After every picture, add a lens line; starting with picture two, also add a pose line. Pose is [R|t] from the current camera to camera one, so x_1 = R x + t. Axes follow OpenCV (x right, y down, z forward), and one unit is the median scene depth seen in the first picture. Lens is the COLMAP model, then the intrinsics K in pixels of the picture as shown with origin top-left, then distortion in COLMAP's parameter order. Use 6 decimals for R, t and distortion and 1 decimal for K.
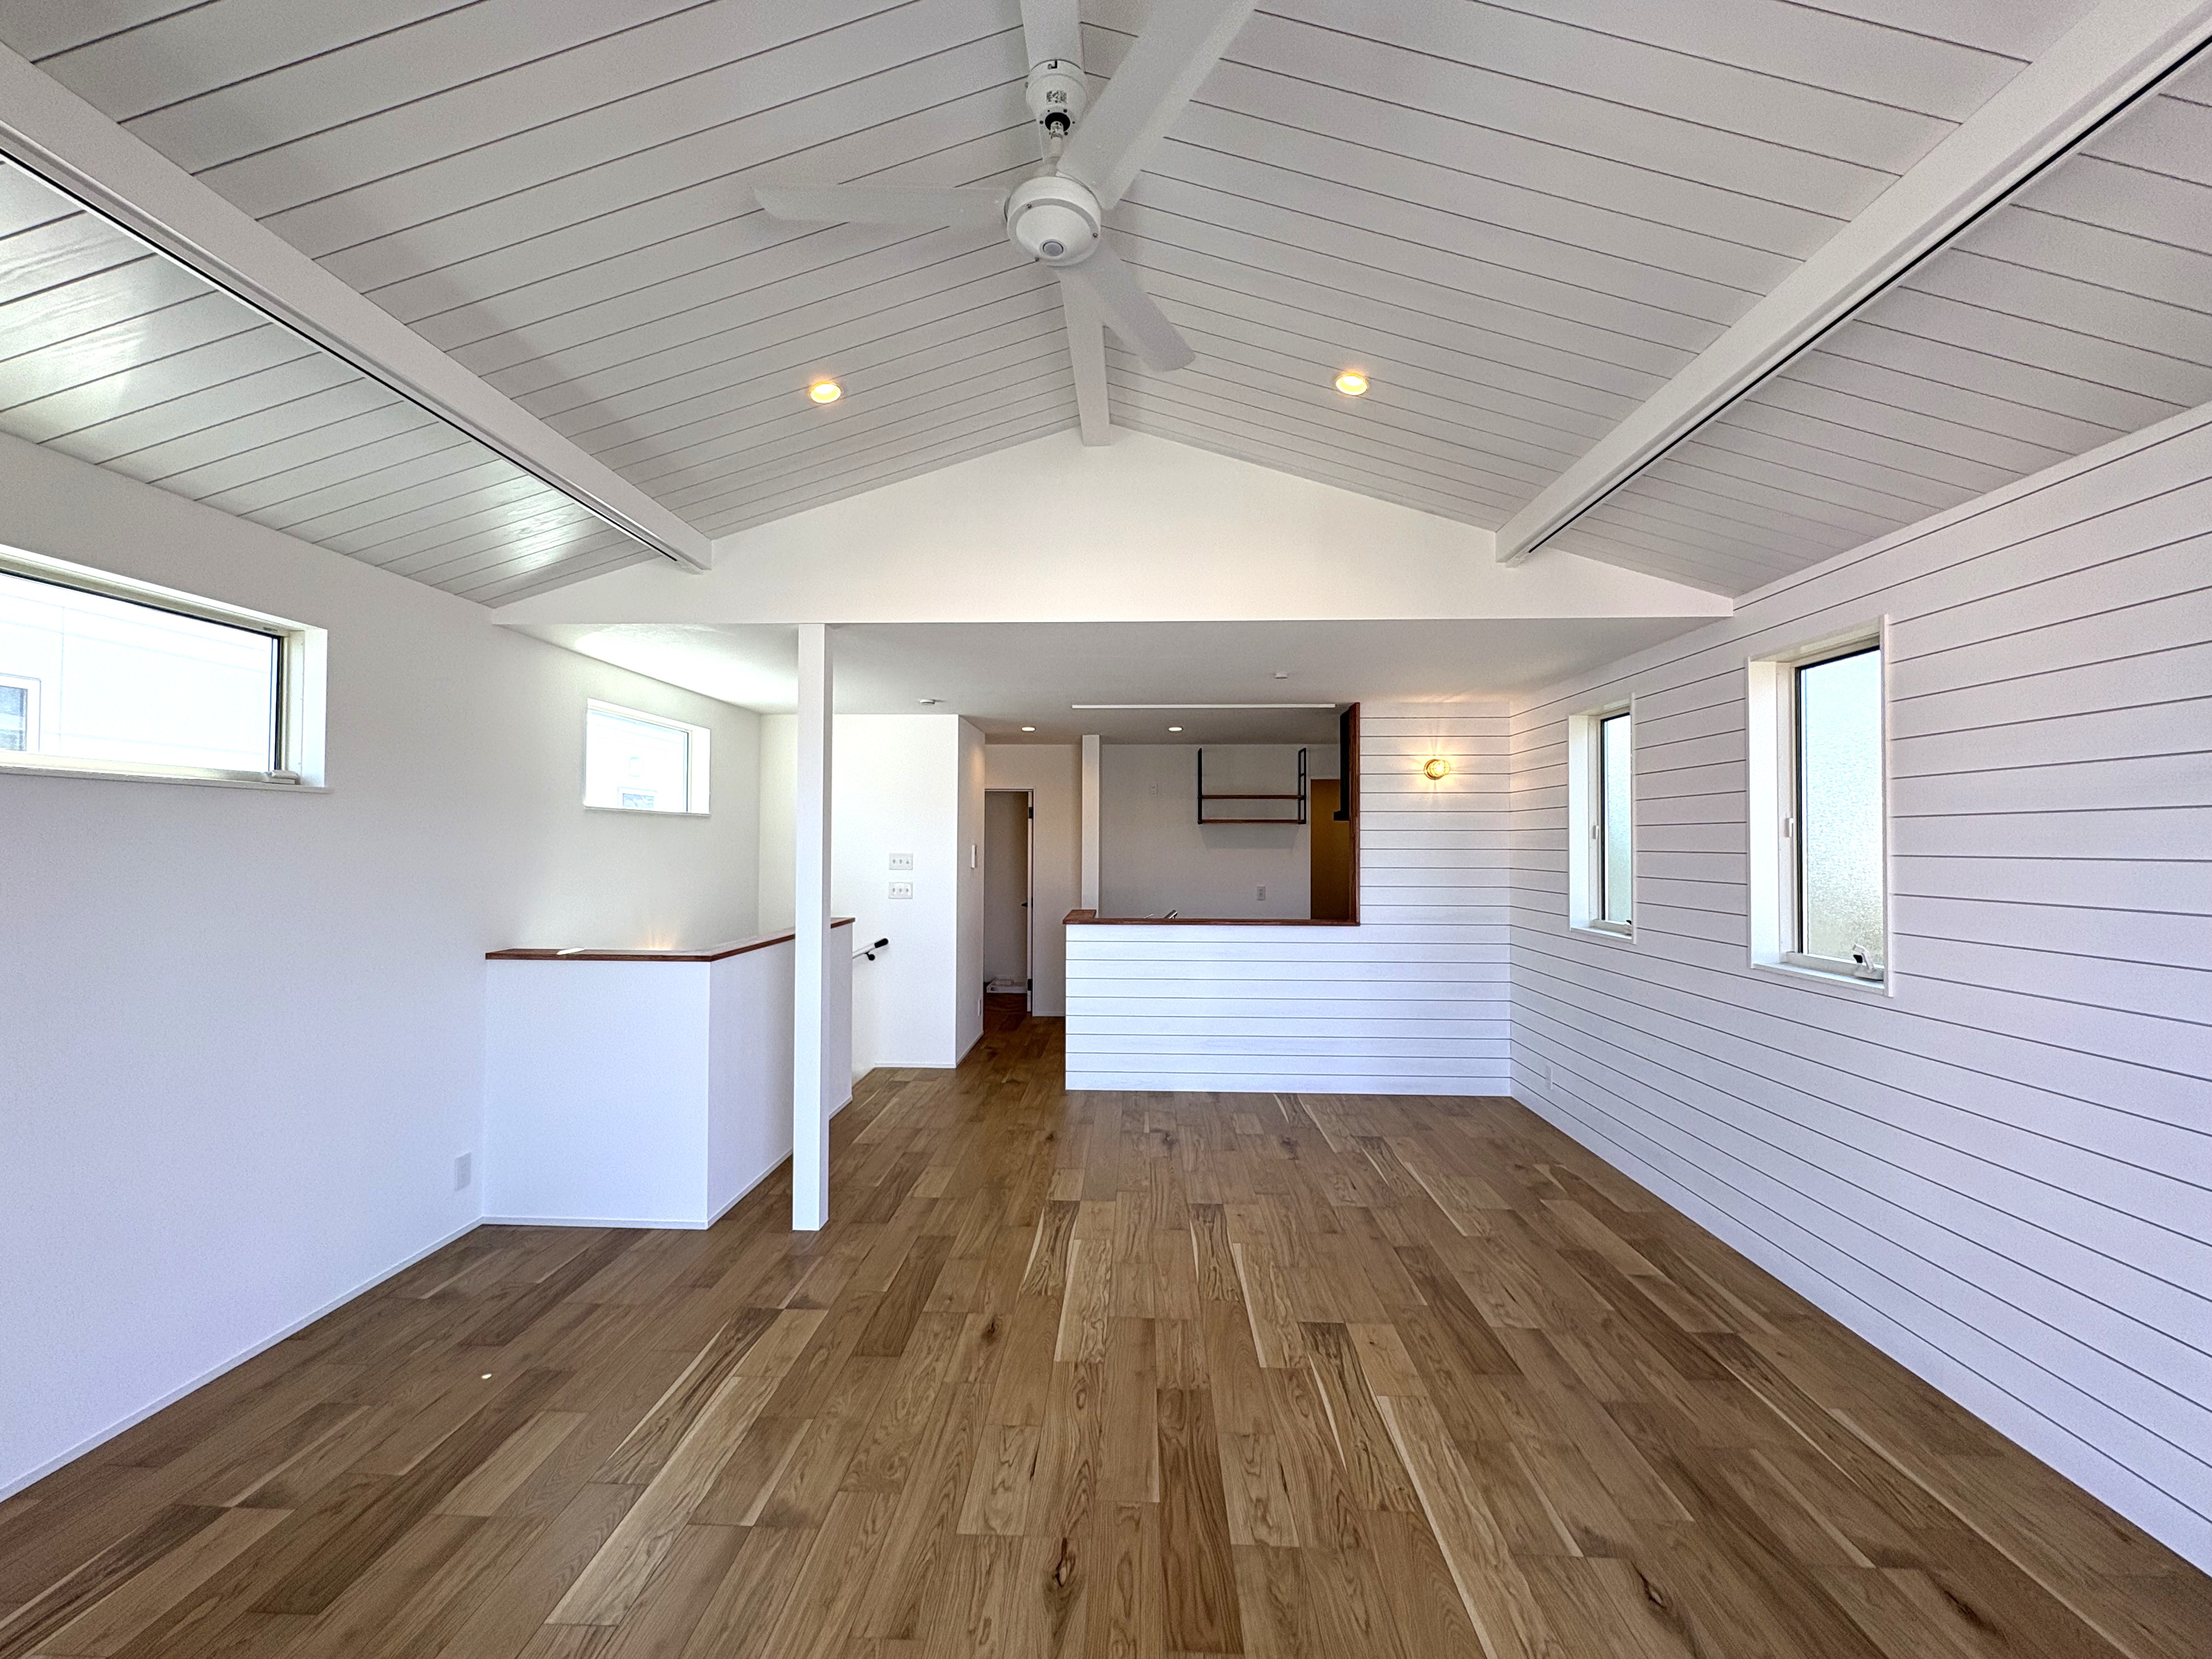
lens RADIAL K [[886.8, 0, 1102.8], [0, 886.8, 829.7], [0, 0, 1]] dist [0.003658, 0.000053]
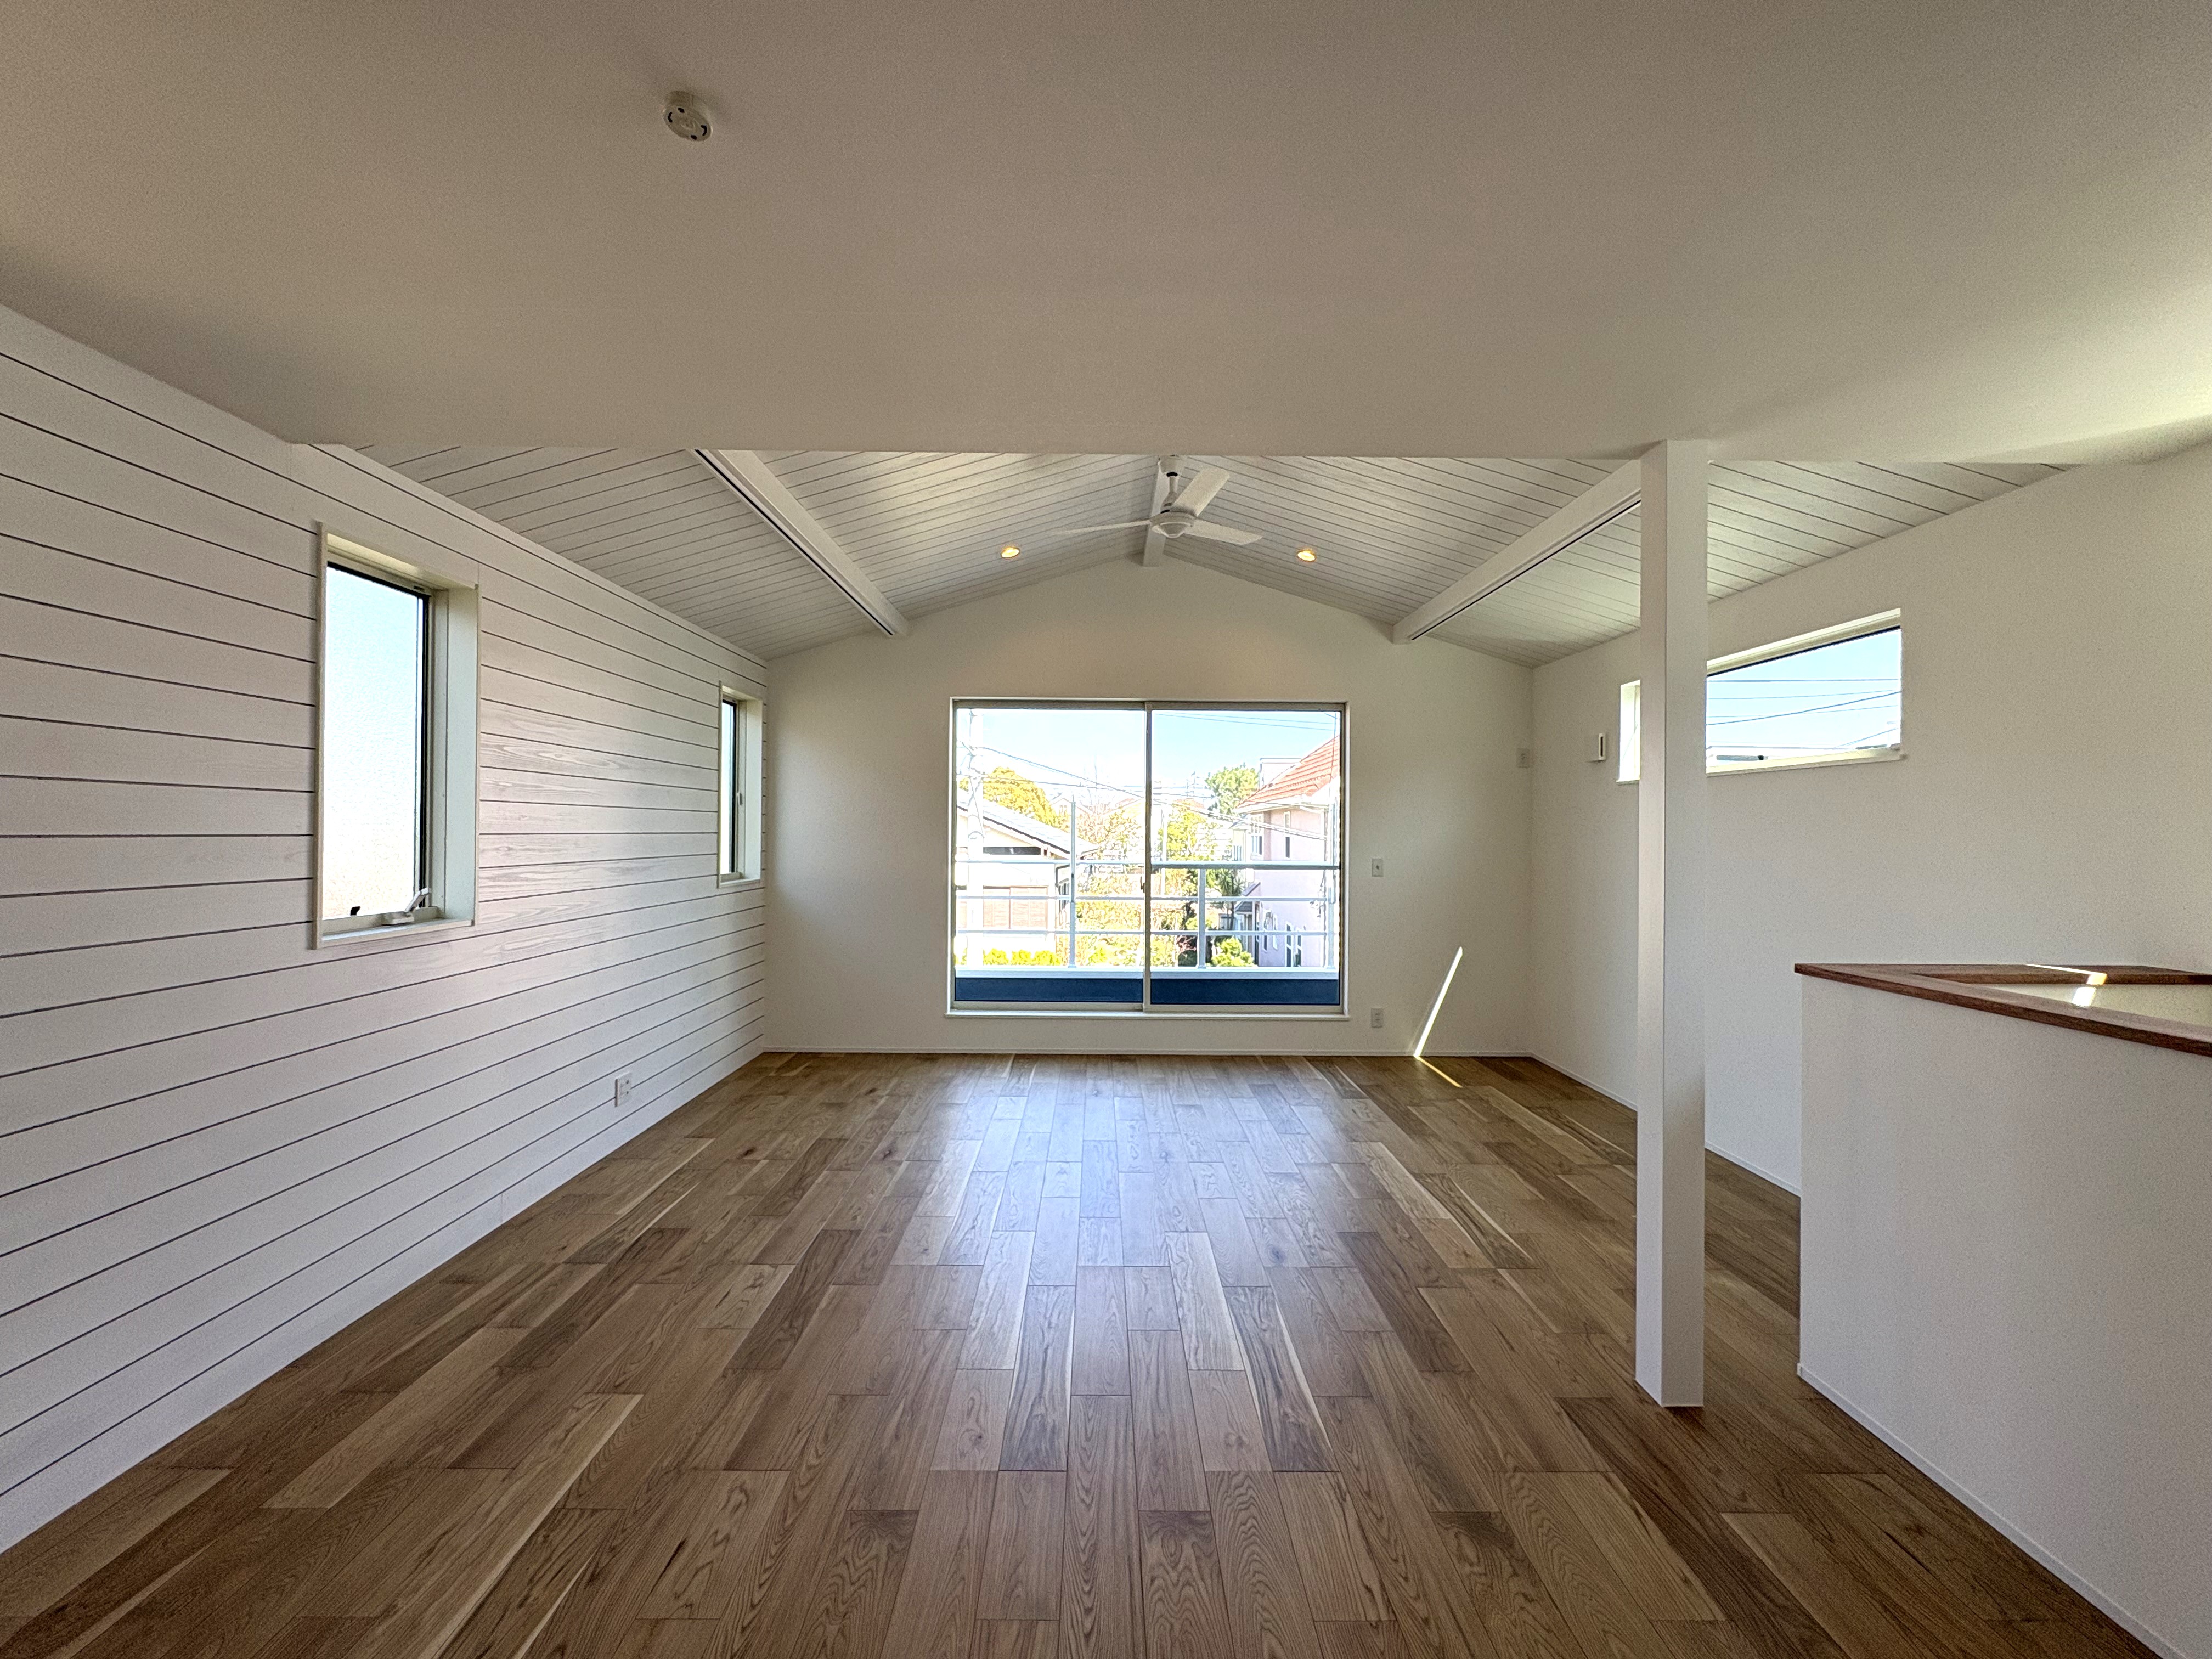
lens RADIAL K [[886.8, 0, 1100.5], [0, 886.8, 829.8], [0, 0, 1]] dist [0.003658, 0.000053]
pose [[-0.998816, -0.012119, -0.047110, 0.154787], [-0.011458, 0.999832, -0.014278, 0.077418], [0.047275, -0.013721, -0.998788, 2.245990]]
